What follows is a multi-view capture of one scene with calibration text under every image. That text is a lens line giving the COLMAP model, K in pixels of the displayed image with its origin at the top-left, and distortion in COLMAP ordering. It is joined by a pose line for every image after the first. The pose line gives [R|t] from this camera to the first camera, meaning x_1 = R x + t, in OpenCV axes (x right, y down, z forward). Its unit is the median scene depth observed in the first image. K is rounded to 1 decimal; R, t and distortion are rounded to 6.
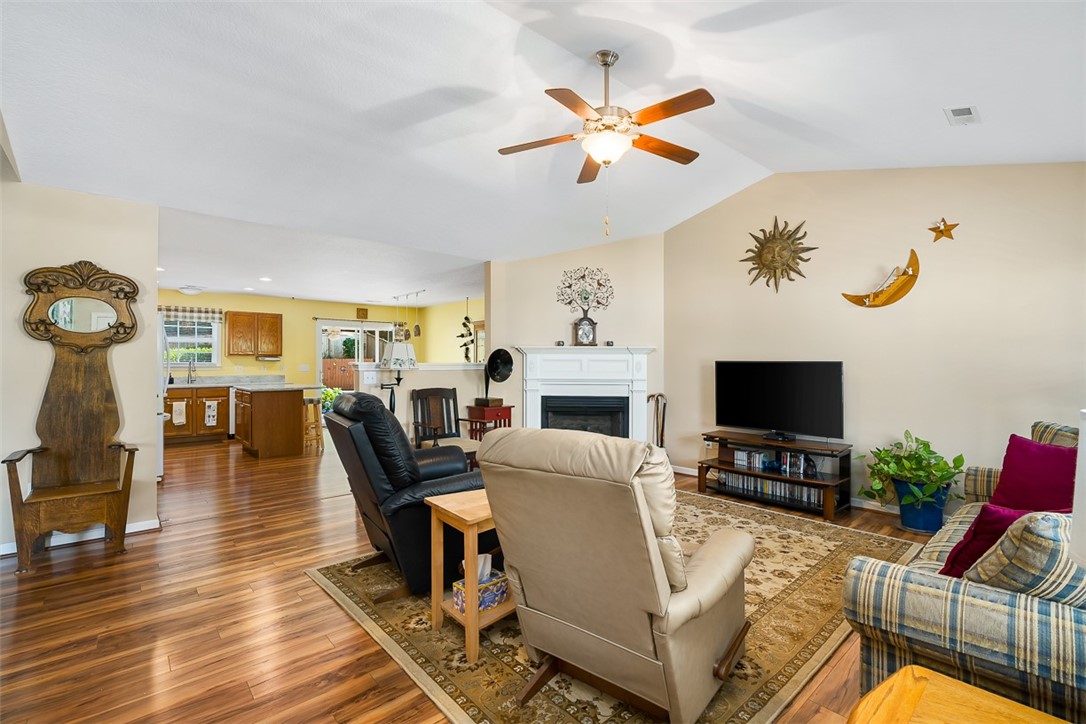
lens RADIAL K [[490.1, 0, 548.3], [0, 490.1, 360.4], [0, 0, 1]] dist [-0.006569, 0.002048]
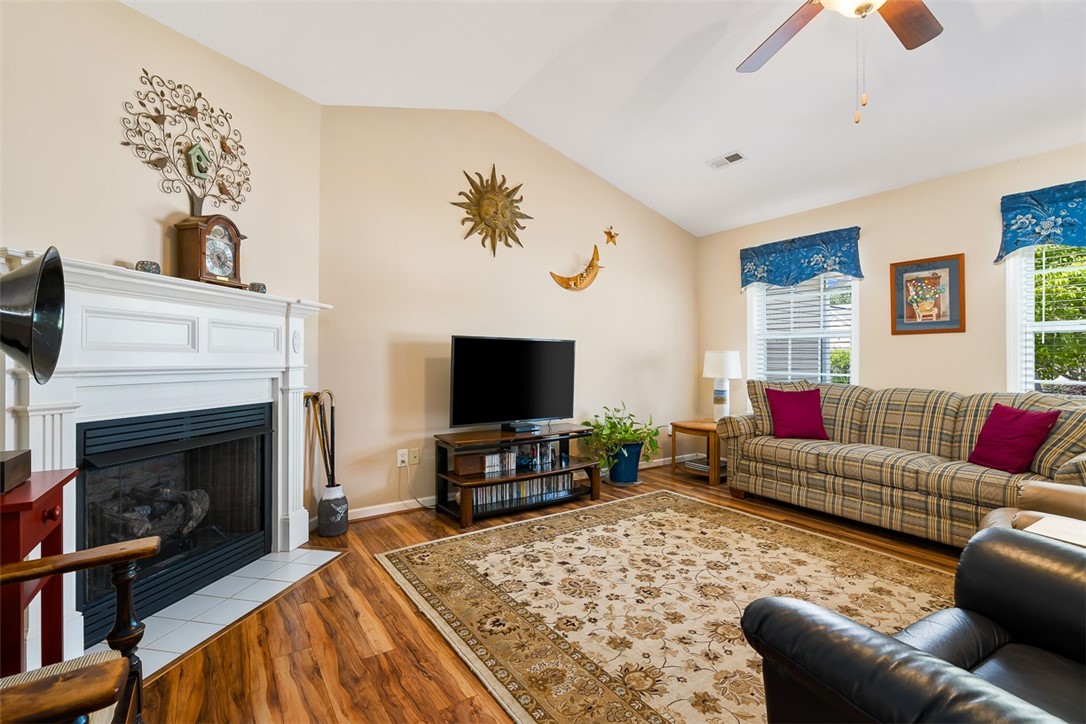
lens RADIAL K [[490.1, 0, 545.8], [0, 490.1, 355.0], [0, 0, 1]] dist [-0.006569, 0.002048]
pose [[0.125540, 0.006734, 0.992066, -0.296490], [-0.006131, 0.999963, -0.006012, 0.028741], [-0.992070, -0.005327, 0.125577, 0.688537]]
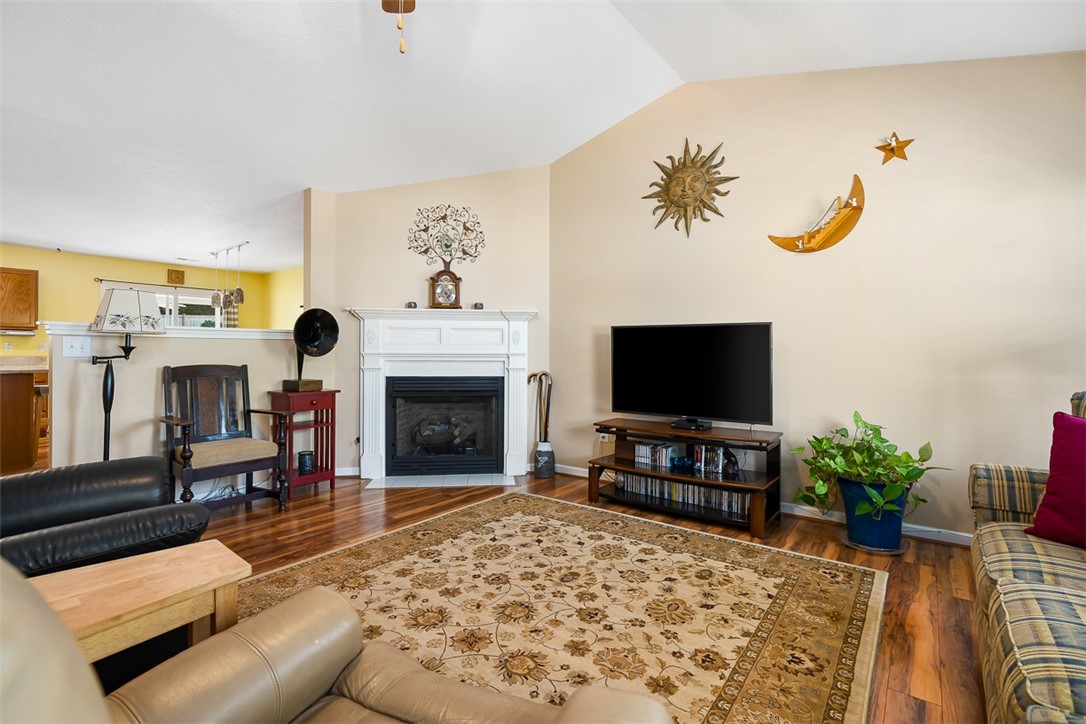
lens RADIAL K [[490.1, 0, 552.0], [0, 490.1, 352.3], [0, 0, 1]] dist [-0.006569, 0.002048]
pose [[0.982025, 0.000498, 0.188750, 0.095394], [-0.001067, 0.999995, 0.002915, 0.034480], [-0.188747, -0.003064, 0.982021, 0.240877]]
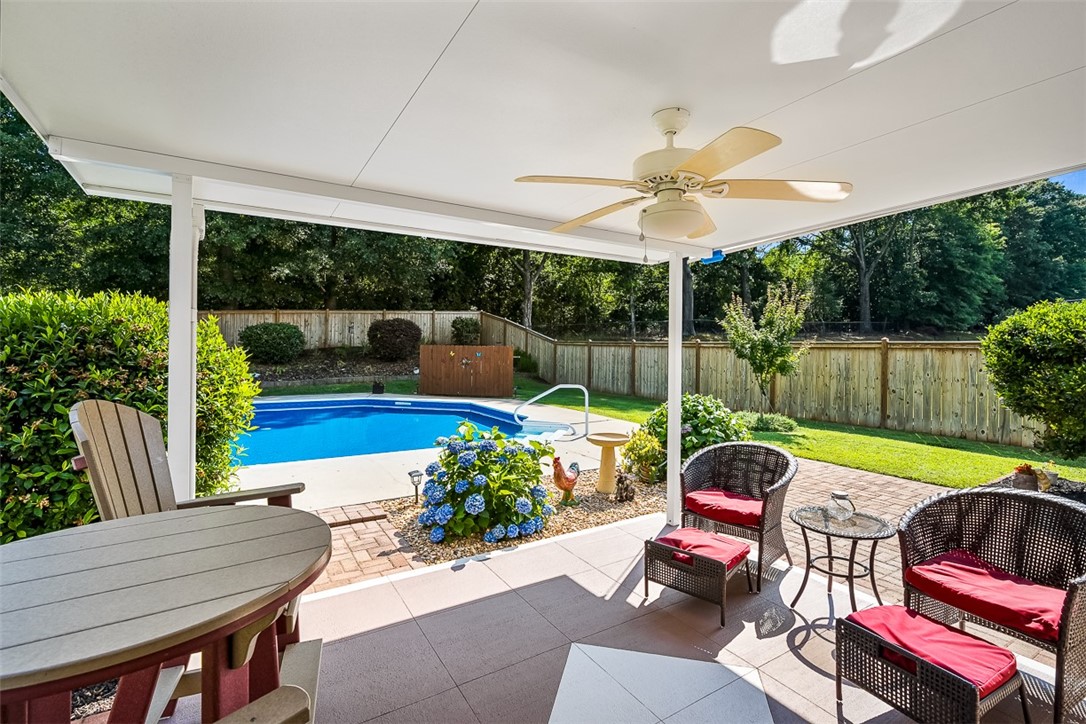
lens RADIAL K [[490.1, 0, 548.7], [0, 490.1, 344.6], [0, 0, 1]] dist [-0.006569, 0.002048]
pose [[0.988051, 0.011203, -0.153717, -0.906696], [-0.012421, 0.999899, -0.006960, -0.005853], [0.153623, 0.008786, 0.988090, 1.664666]]
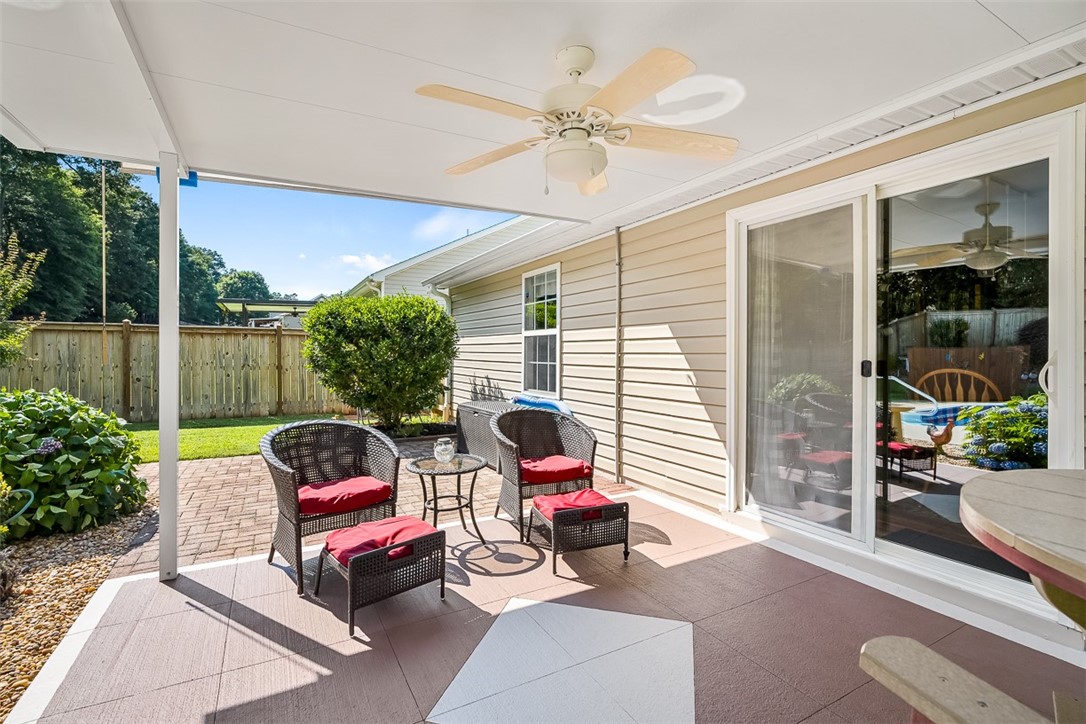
lens RADIAL K [[490.1, 0, 542.0], [0, 490.1, 363.1], [0, 0, 1]] dist [-0.006569, 0.002048]
pose [[0.217339, -0.019816, 0.975895, -1.223935], [-0.007962, 0.999725, 0.022073, 0.037147], [-0.976064, -0.012567, 0.217122, 1.981432]]
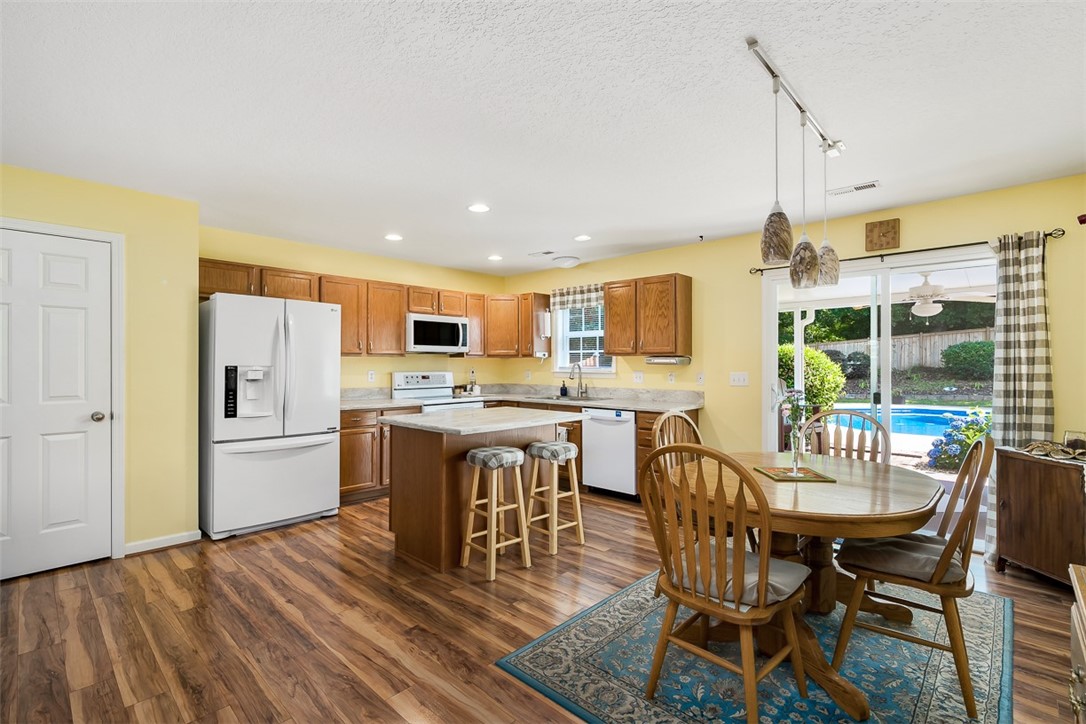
lens RADIAL K [[490.1, 0, 542.4], [0, 490.1, 365.5], [0, 0, 1]] dist [-0.006569, 0.002048]
pose [[0.085045, 0.003820, -0.996370, -0.066894], [0.002251, 0.999989, 0.004026, -0.000022], [0.996375, -0.002586, 0.085036, 1.267275]]
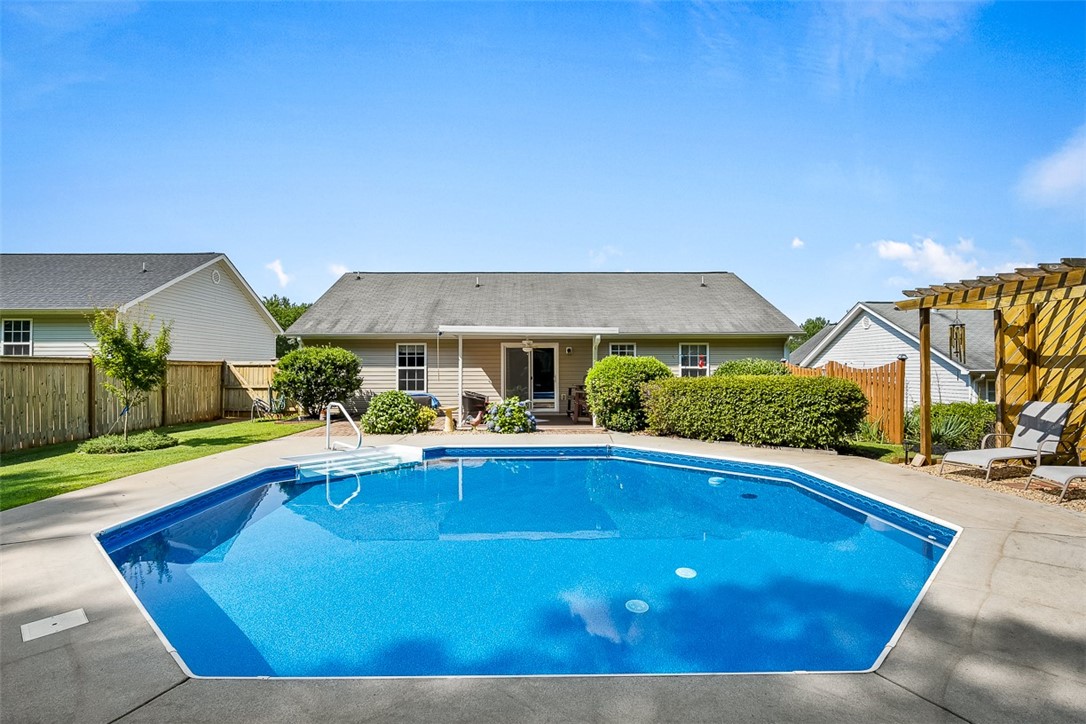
lens RADIAL K [[490.1, 0, 543.2], [0, 490.1, 367.8], [0, 0, 1]] dist [-0.006569, 0.002048]
pose [[-0.758470, 0.002846, 0.651702, -2.624276], [-0.000414, 0.999988, -0.004849, 0.004712], [-0.651708, -0.003948, -0.758459, 3.964737]]
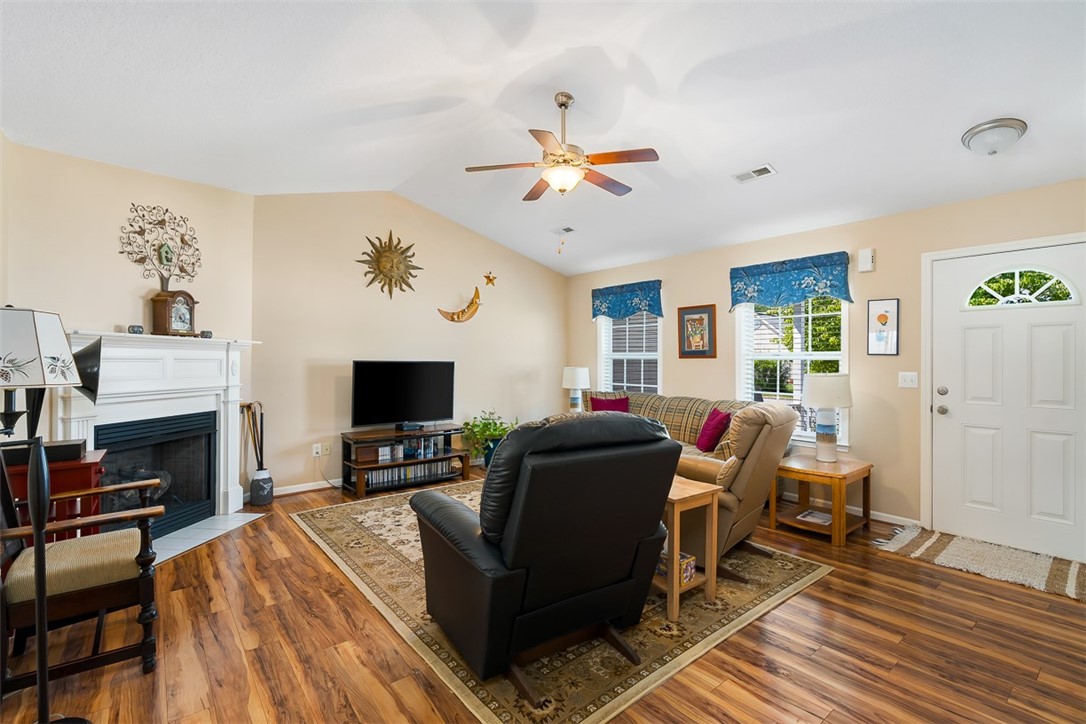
lens RADIAL K [[490.1, 0, 545.2], [0, 490.1, 354.9], [0, 0, 1]] dist [-0.006569, 0.002048]
pose [[0.043219, 0.008598, 0.999029, -0.537192], [-0.007349, 0.999939, -0.008288, -0.004134], [-0.999039, -0.006984, 0.043280, 0.512044]]
